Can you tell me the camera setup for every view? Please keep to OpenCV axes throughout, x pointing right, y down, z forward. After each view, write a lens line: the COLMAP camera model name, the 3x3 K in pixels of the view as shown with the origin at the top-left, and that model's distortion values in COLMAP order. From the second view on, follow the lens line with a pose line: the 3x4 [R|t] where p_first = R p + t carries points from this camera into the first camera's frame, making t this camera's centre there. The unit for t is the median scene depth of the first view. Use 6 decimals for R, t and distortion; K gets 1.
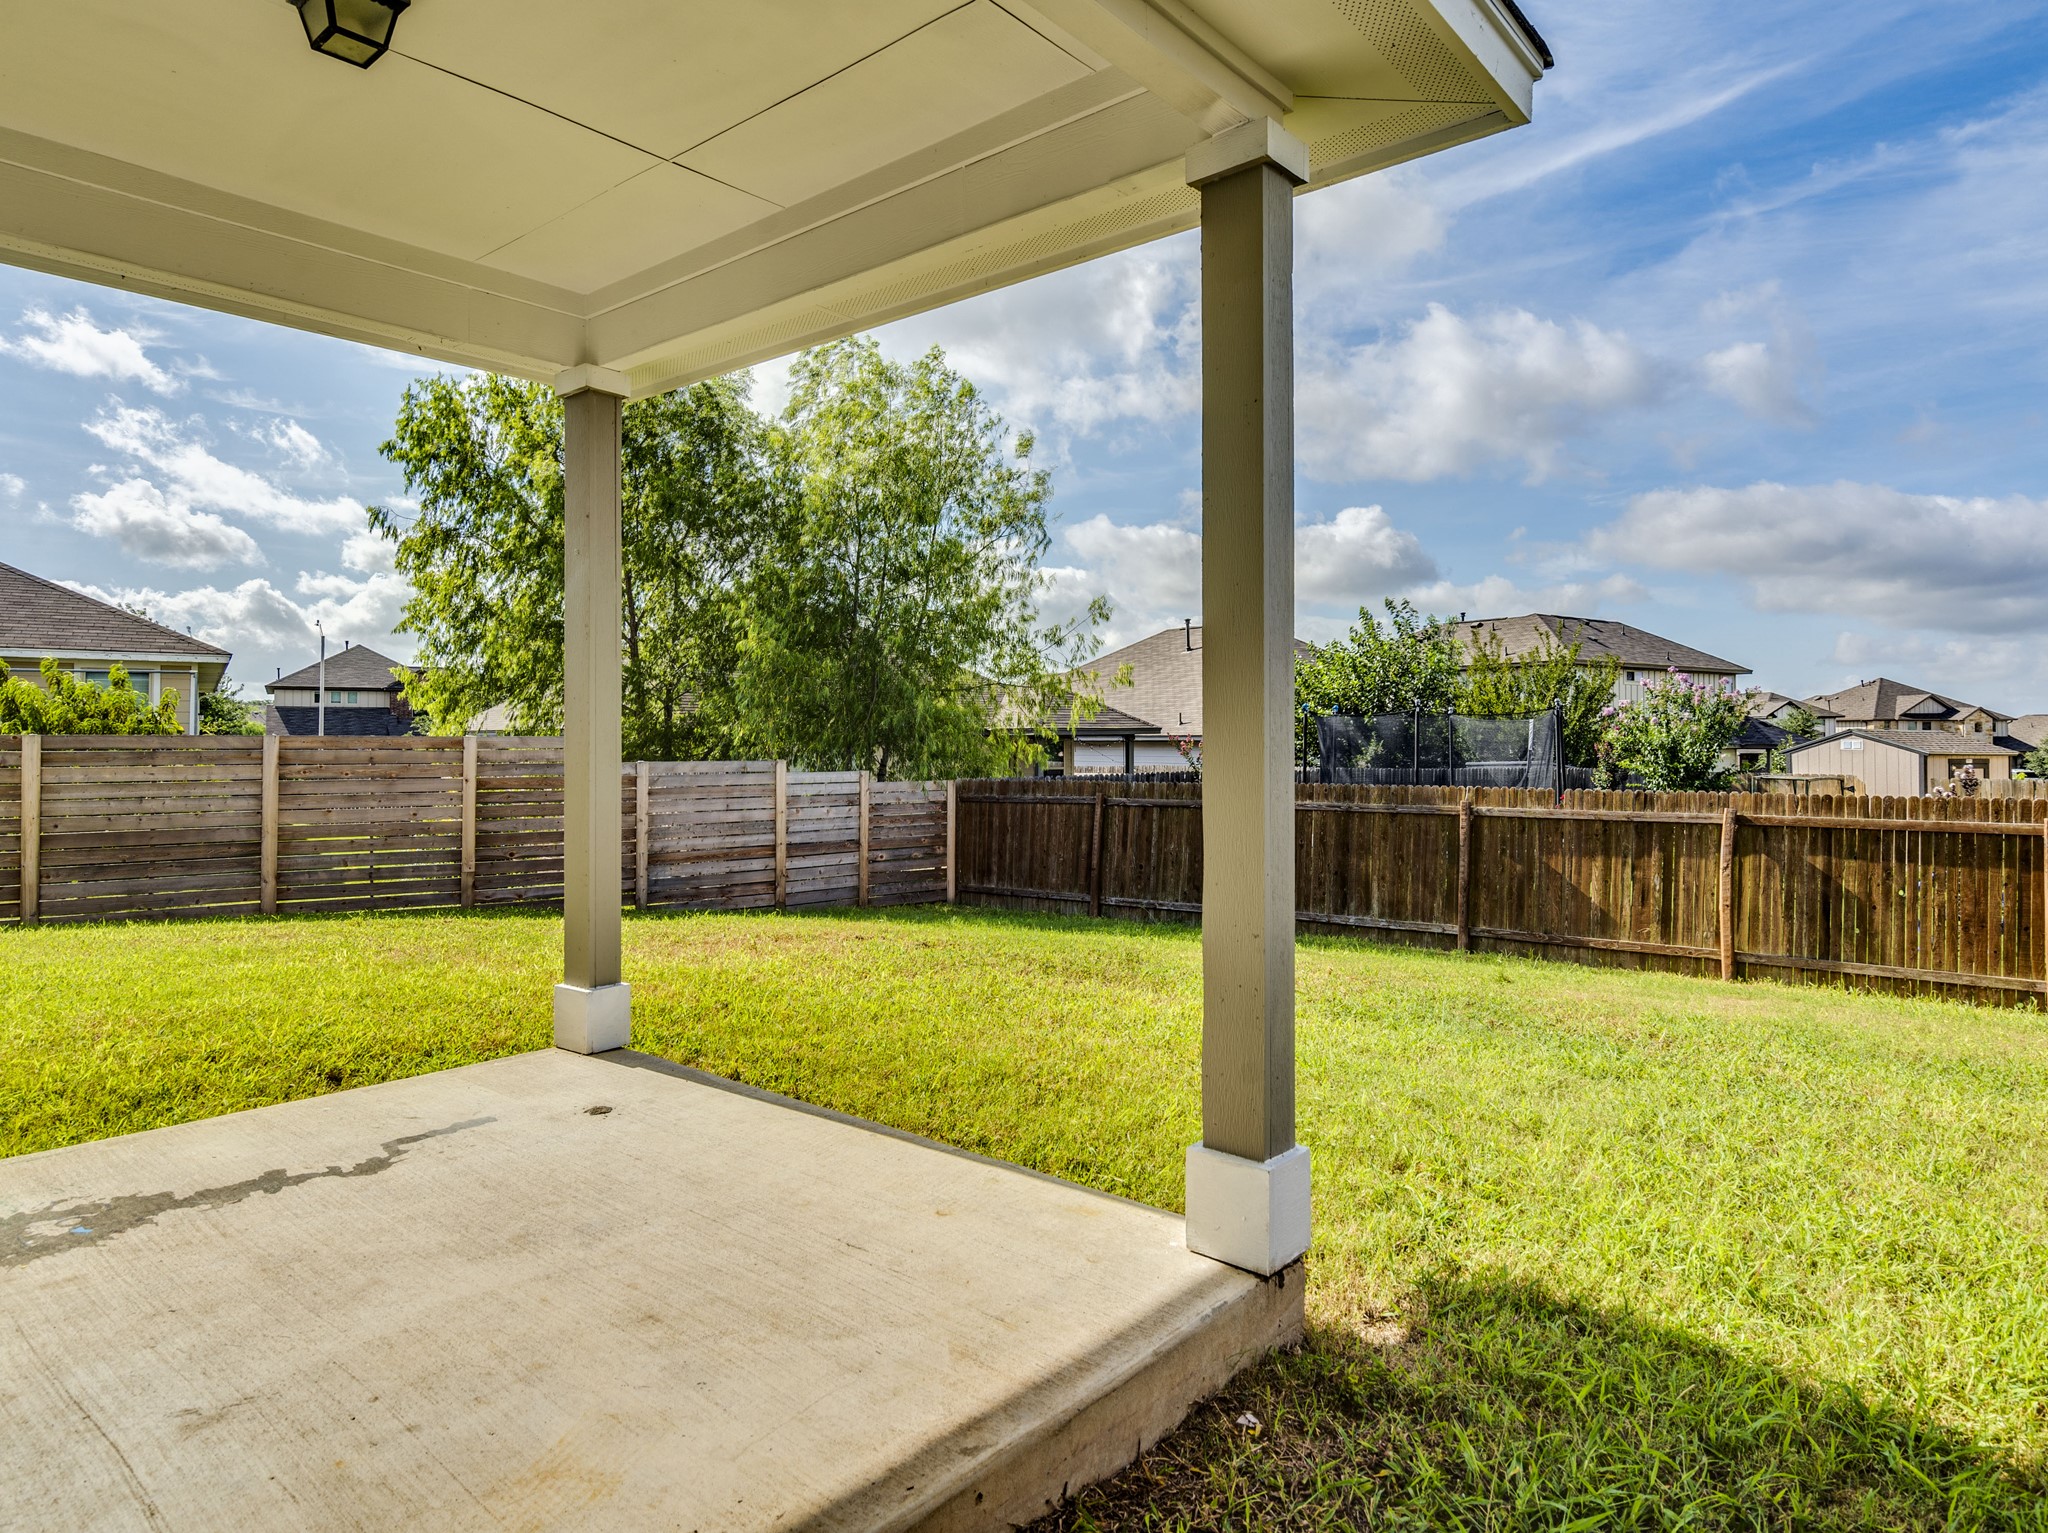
lens RADIAL K [[1176.8, 0, 1024.0], [0, 1176.8, 766.5], [0, 0, 1]] dist [0.001737, 0.001115]
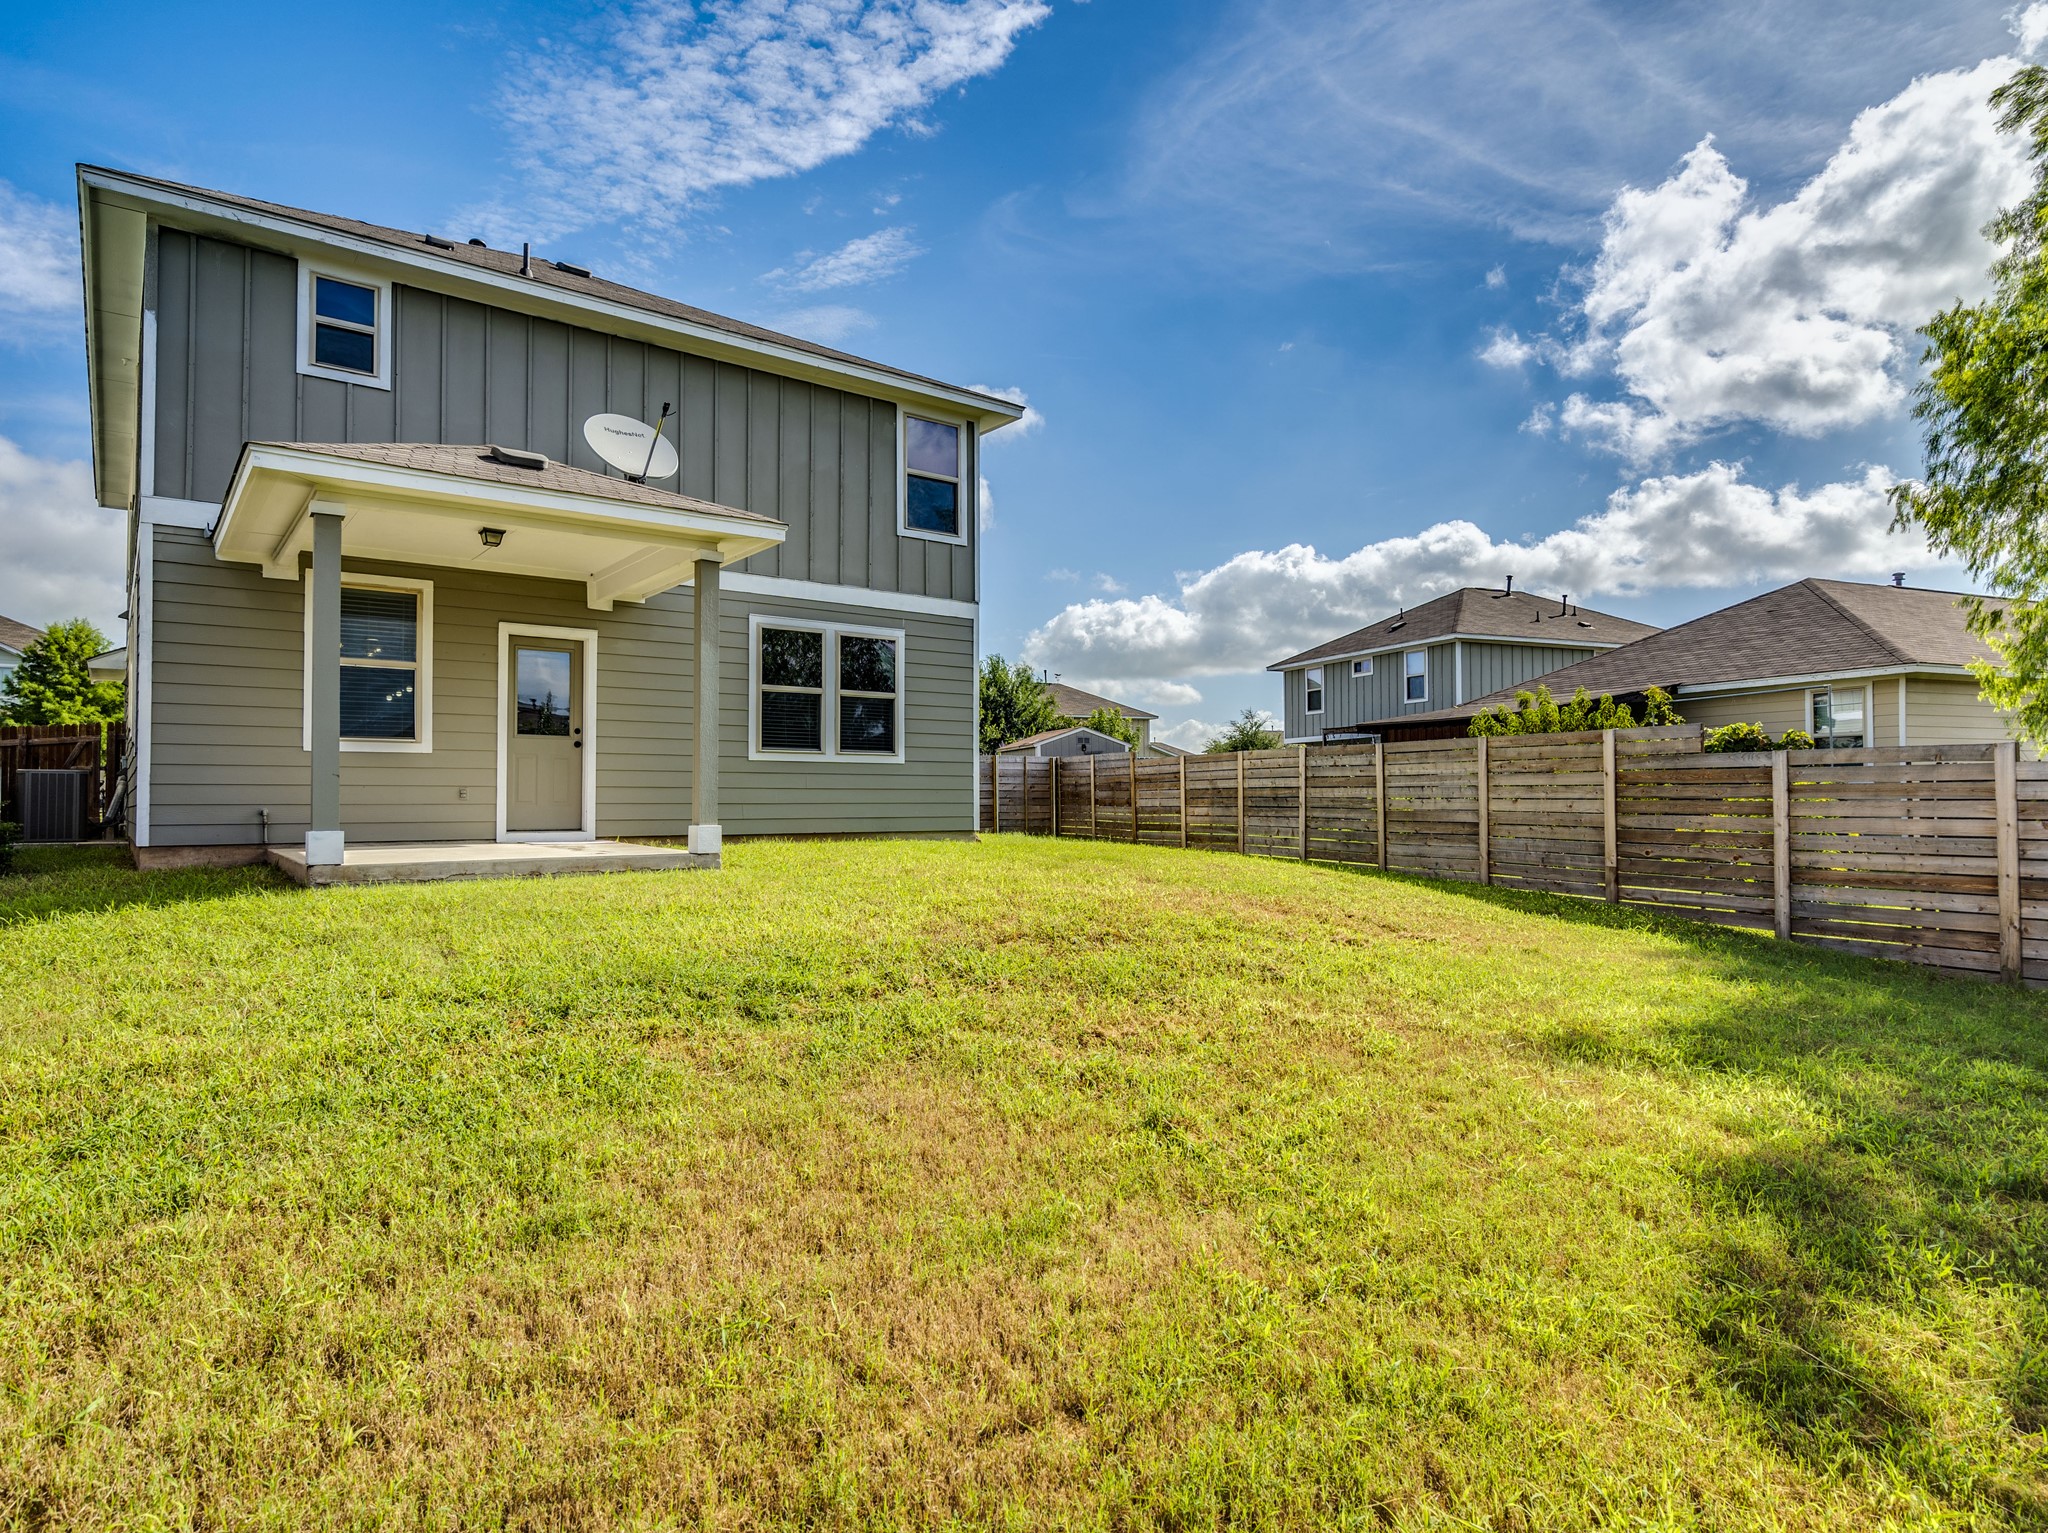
lens RADIAL K [[1176.8, 0, 1024.0], [0, 1176.8, 766.5], [0, 0, 1]] dist [0.001737, 0.001115]
pose [[-0.188304, -0.016000, -0.981980, 0.570048], [-0.006976, 0.999864, -0.014954, 0.022626], [0.982086, 0.004035, -0.188390, 0.669304]]
